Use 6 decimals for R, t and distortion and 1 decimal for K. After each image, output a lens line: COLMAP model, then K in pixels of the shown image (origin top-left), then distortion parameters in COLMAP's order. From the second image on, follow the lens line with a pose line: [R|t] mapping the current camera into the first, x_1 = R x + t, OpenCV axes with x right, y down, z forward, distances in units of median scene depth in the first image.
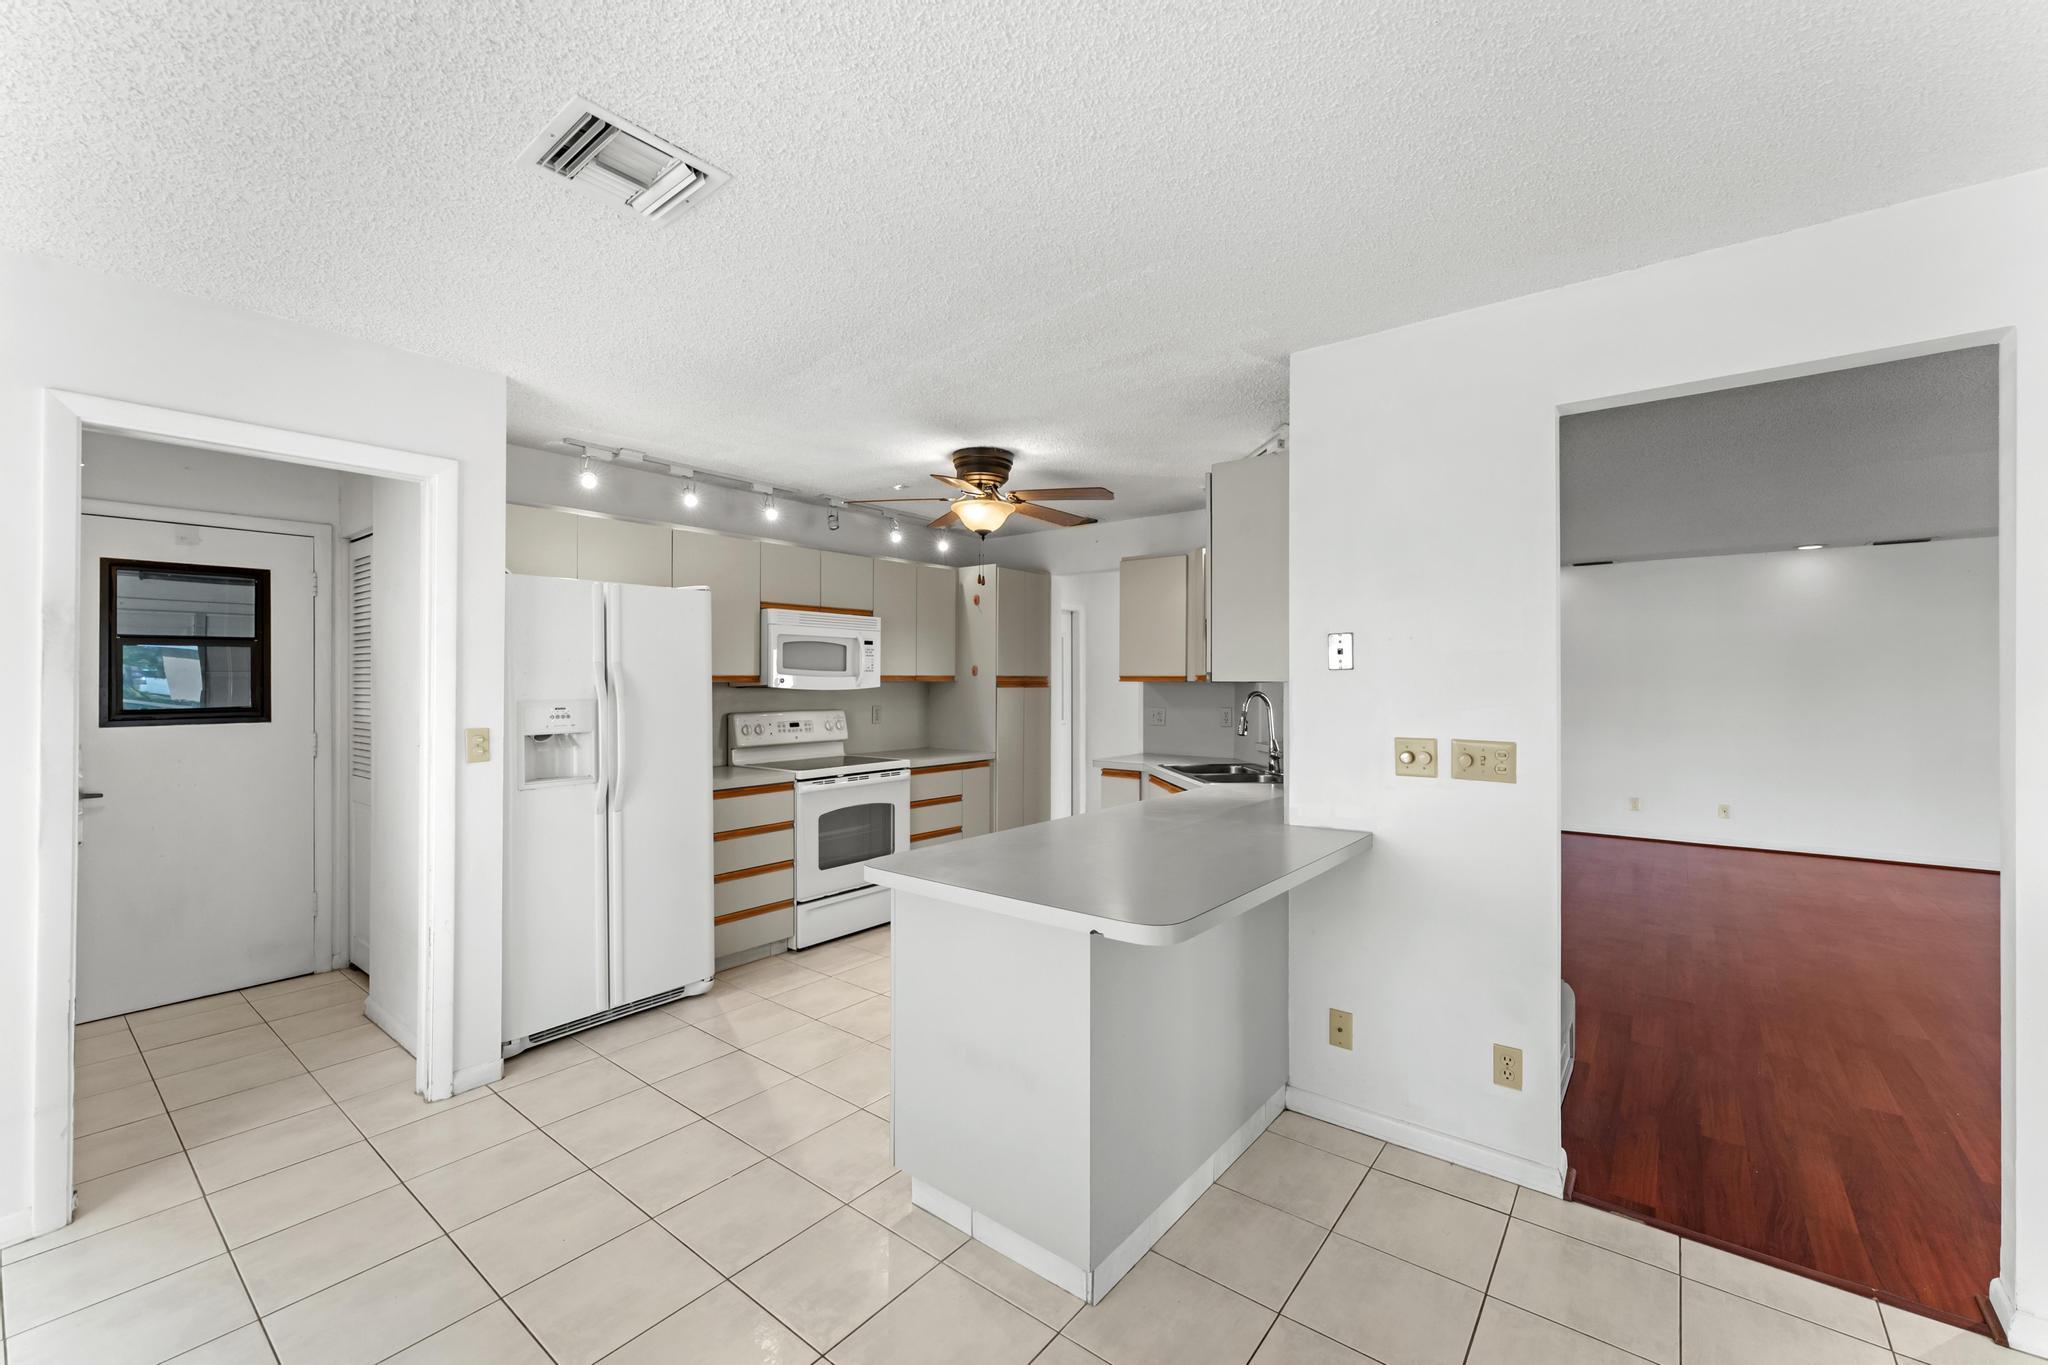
lens RADIAL K [[820.6, 0, 1037.6], [0, 820.6, 680.2], [0, 0, 1]] dist [-0.001997, 0.000951]
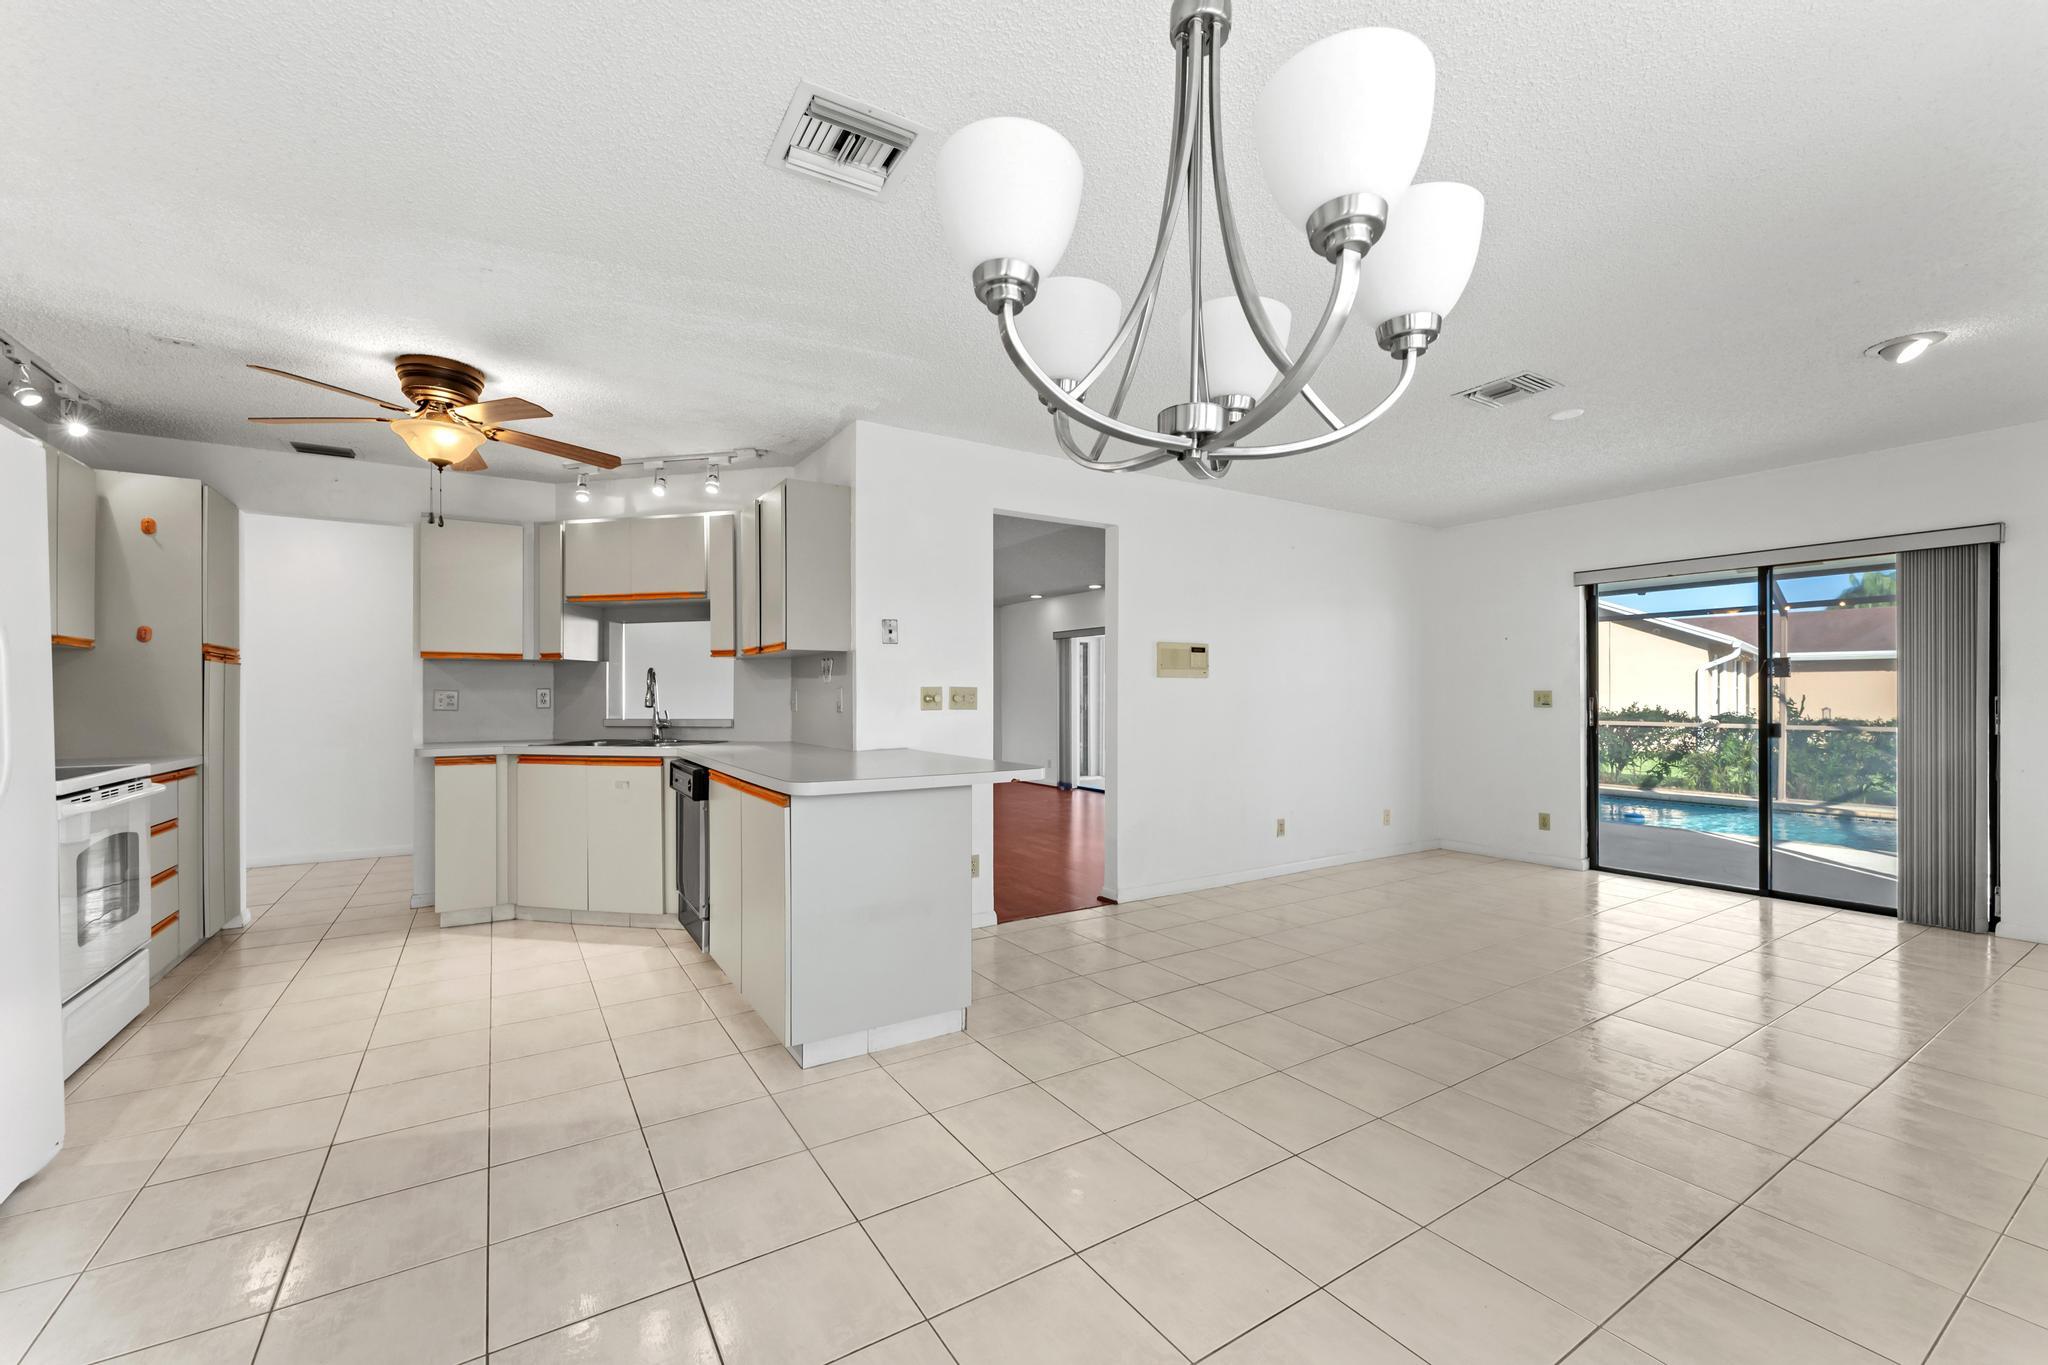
lens RADIAL K [[820.6, 0, 1021.8], [0, 820.6, 697.2], [0, 0, 1]] dist [-0.001997, 0.000951]
pose [[0.336636, -0.003786, 0.941627, -0.708510], [0.002988, 0.999991, 0.002953, 0.060386], [-0.941630, 0.001819, 0.336644, 0.189033]]
